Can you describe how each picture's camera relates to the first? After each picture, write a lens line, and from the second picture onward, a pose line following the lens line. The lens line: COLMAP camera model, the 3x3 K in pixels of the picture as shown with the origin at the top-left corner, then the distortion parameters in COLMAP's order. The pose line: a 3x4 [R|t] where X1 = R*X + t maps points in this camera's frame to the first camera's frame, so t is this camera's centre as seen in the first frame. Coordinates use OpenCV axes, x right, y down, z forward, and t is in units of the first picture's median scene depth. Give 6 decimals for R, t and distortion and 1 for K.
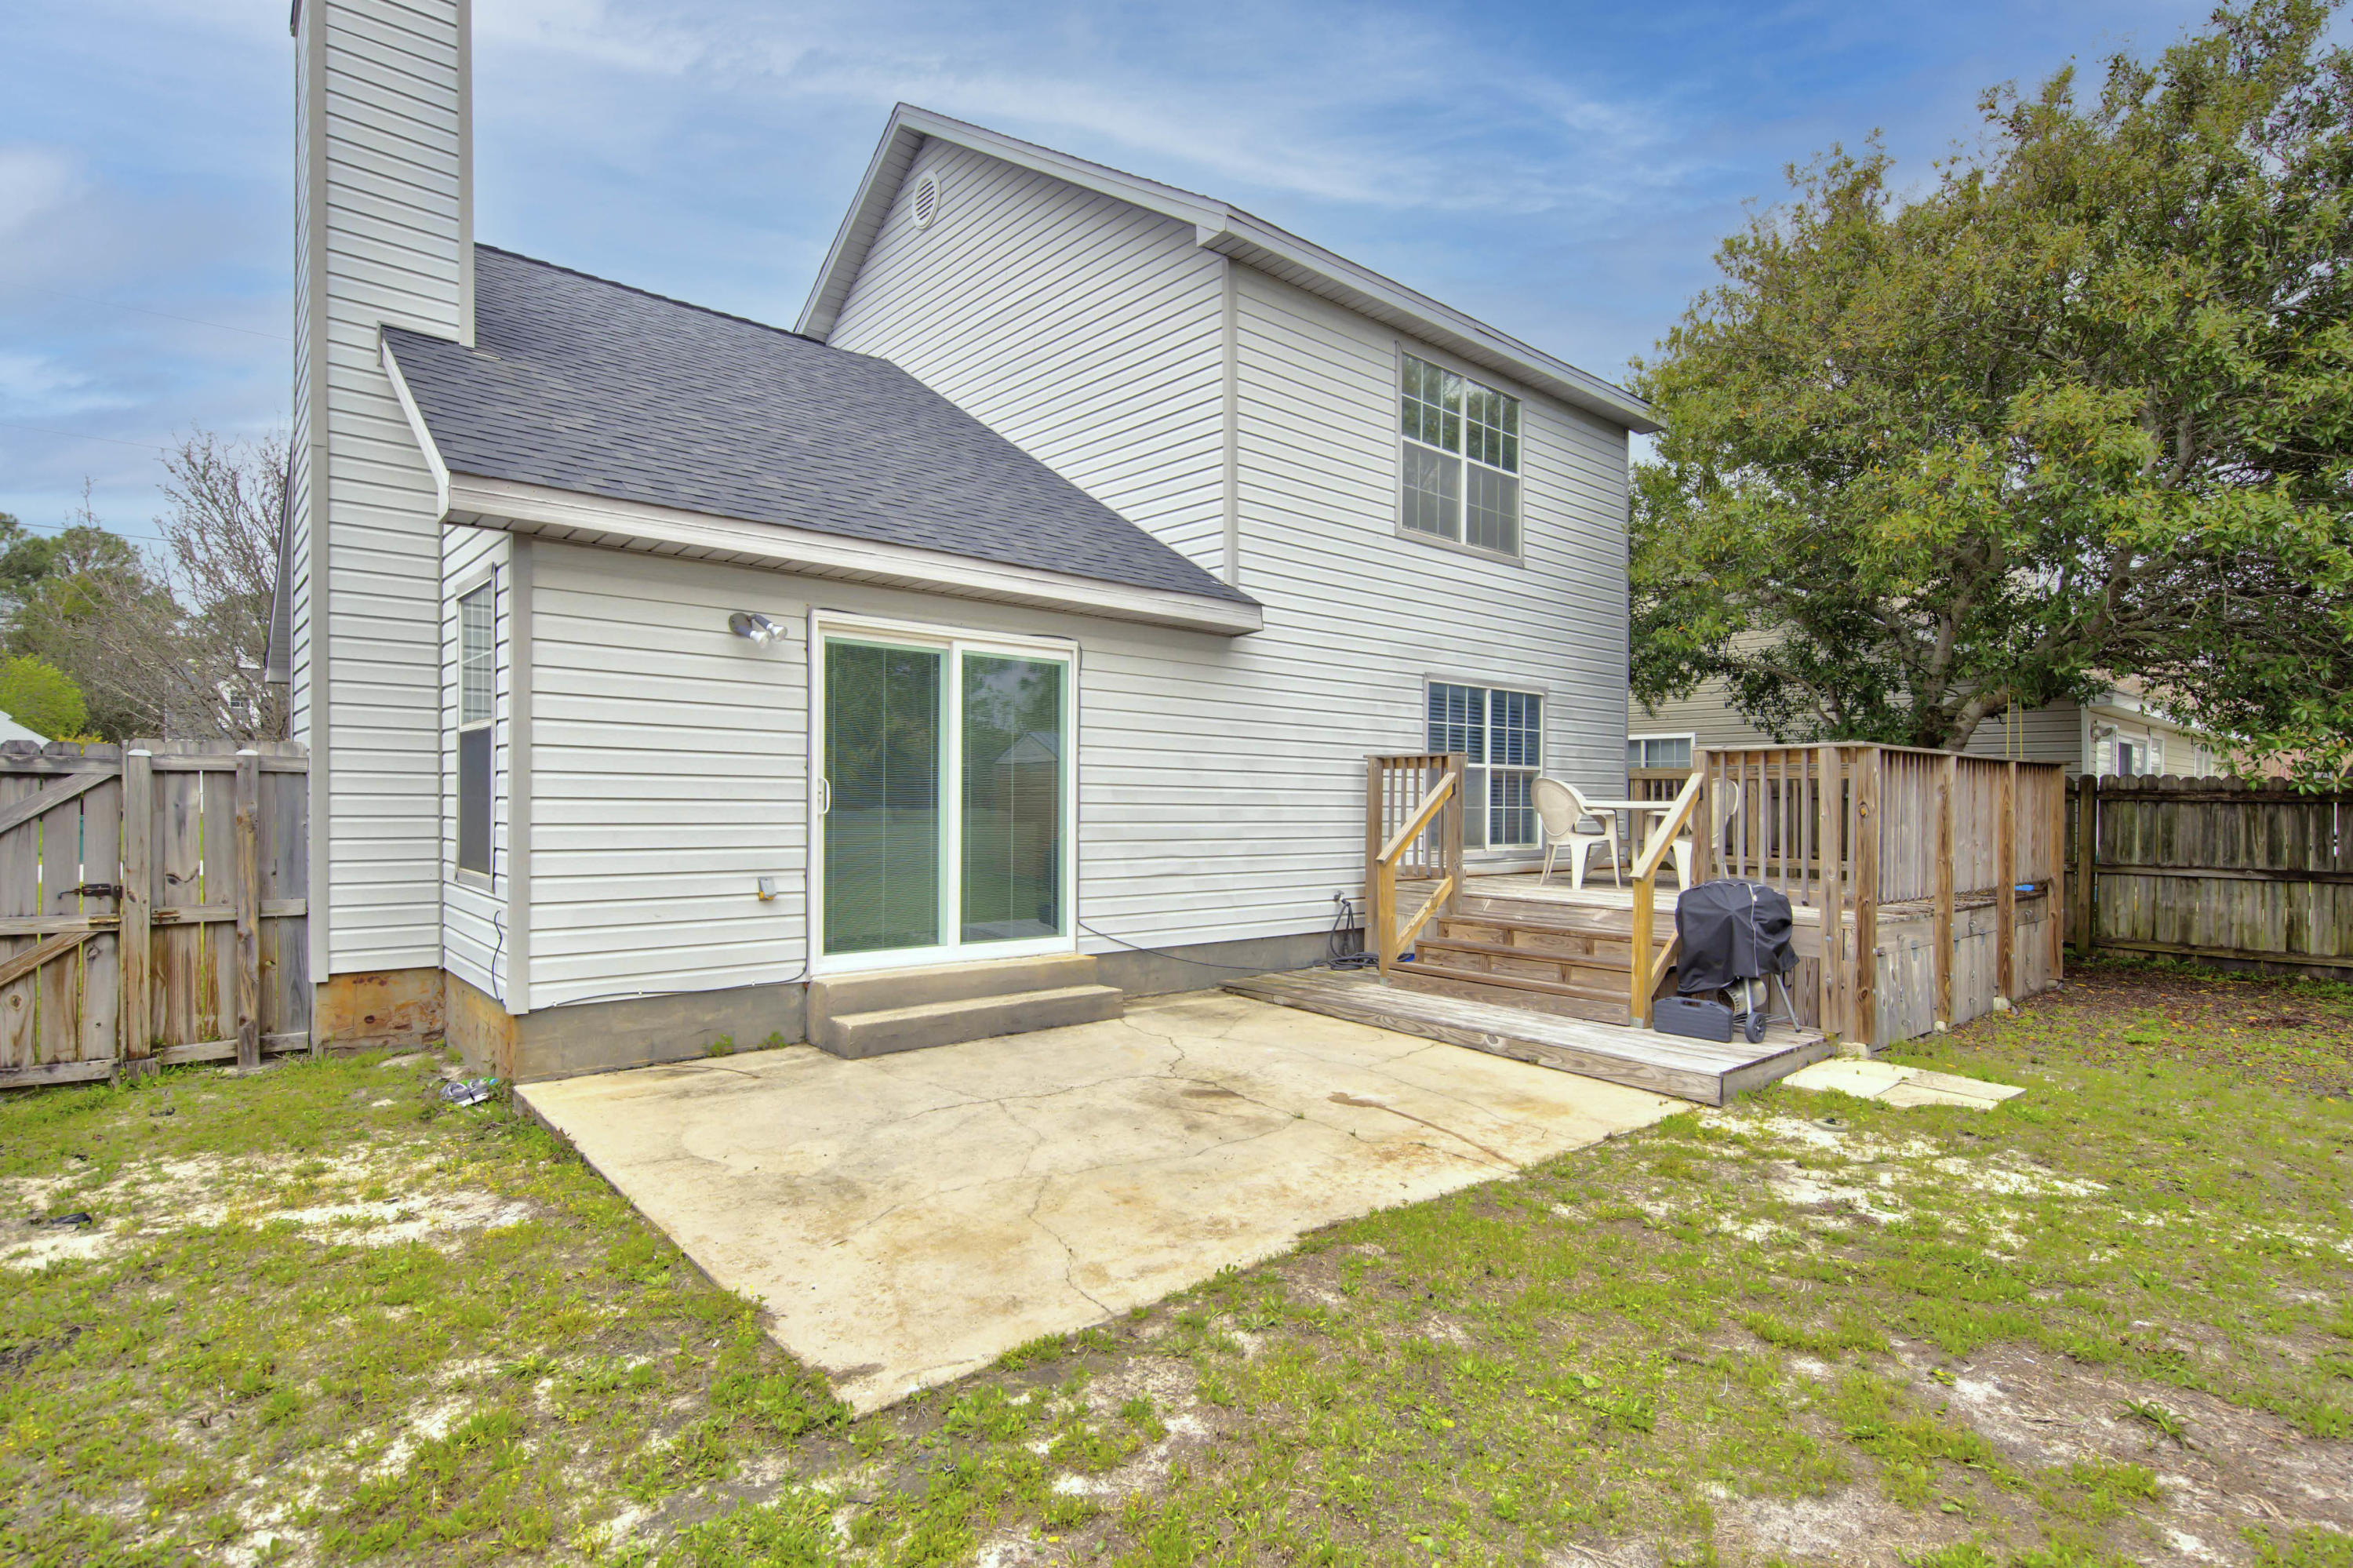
lens RADIAL K [[1200.0, 0, 1176.5], [0, 1200.0, 784.0], [0, 0, 1]] dist [0.000538, 0.000009]
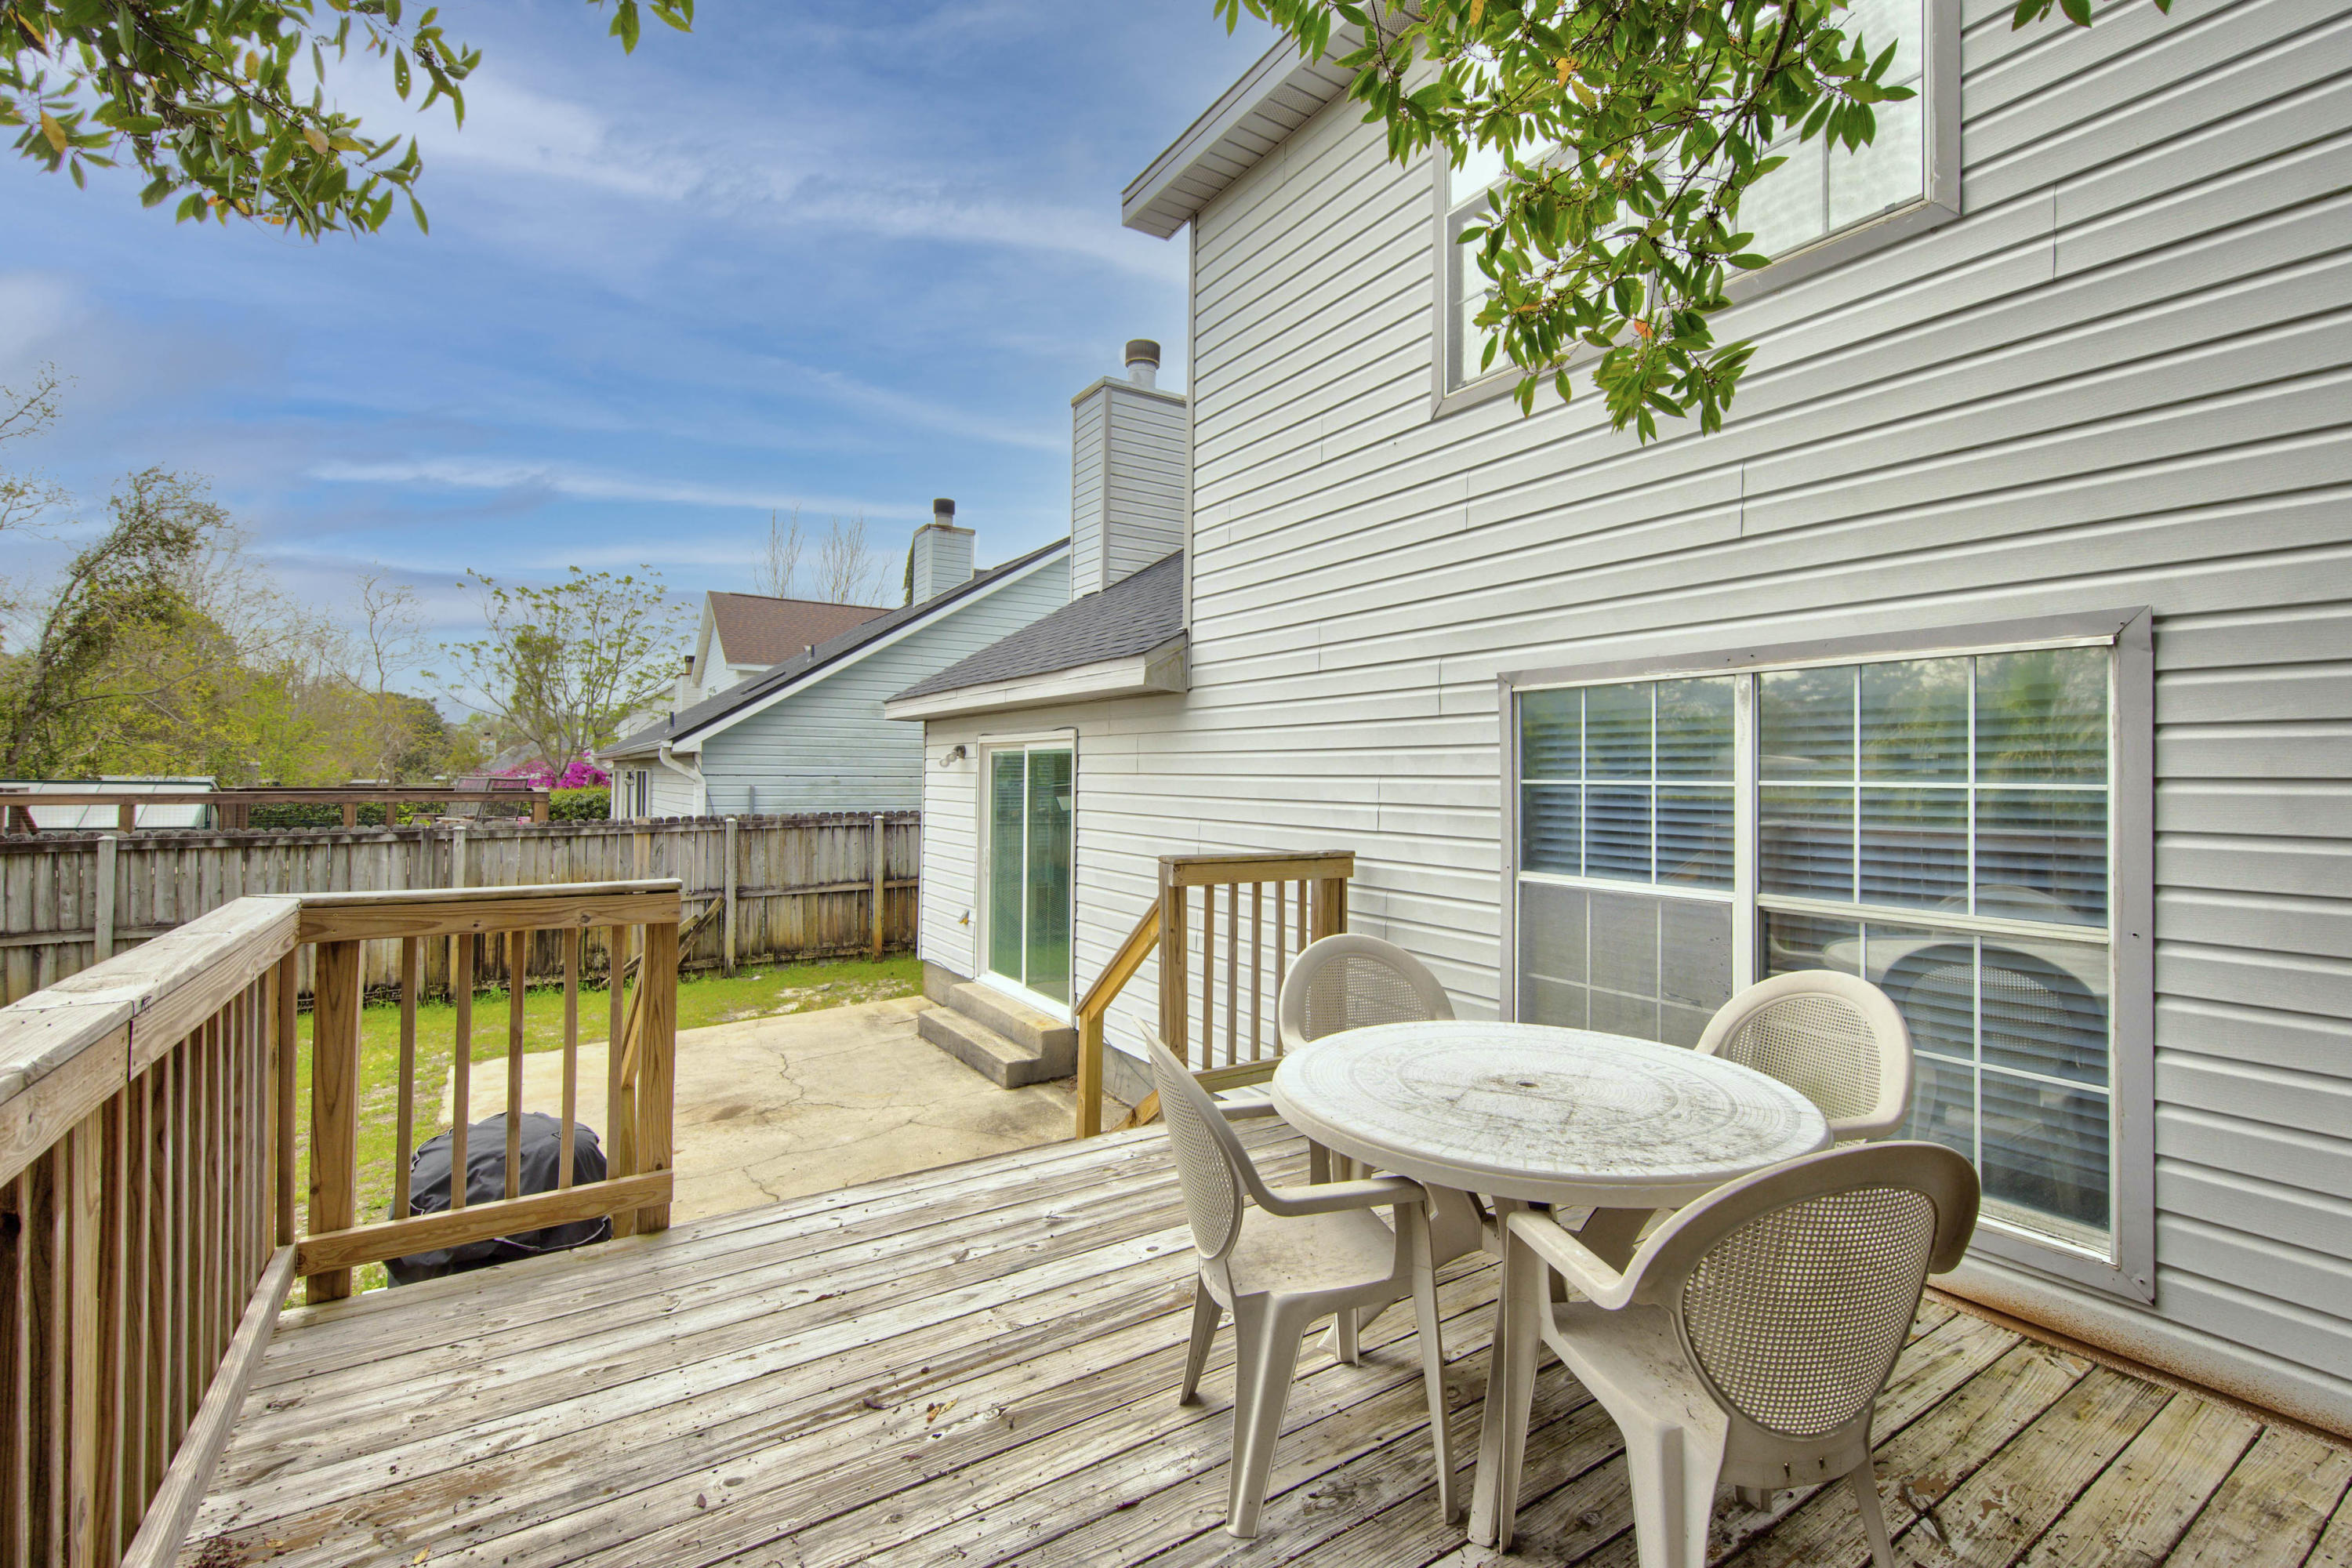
lens RADIAL K [[983.5, 0, 1176.0], [0, 983.5, 784.0], [0, 0, 1]] dist [0.033897, -0.013503]
pose [[-0.131920, -0.008149, -0.991227, 1.120609], [0.001485, 0.999963, -0.008418, -0.092829], [0.991259, -0.002582, -0.131903, 1.767567]]
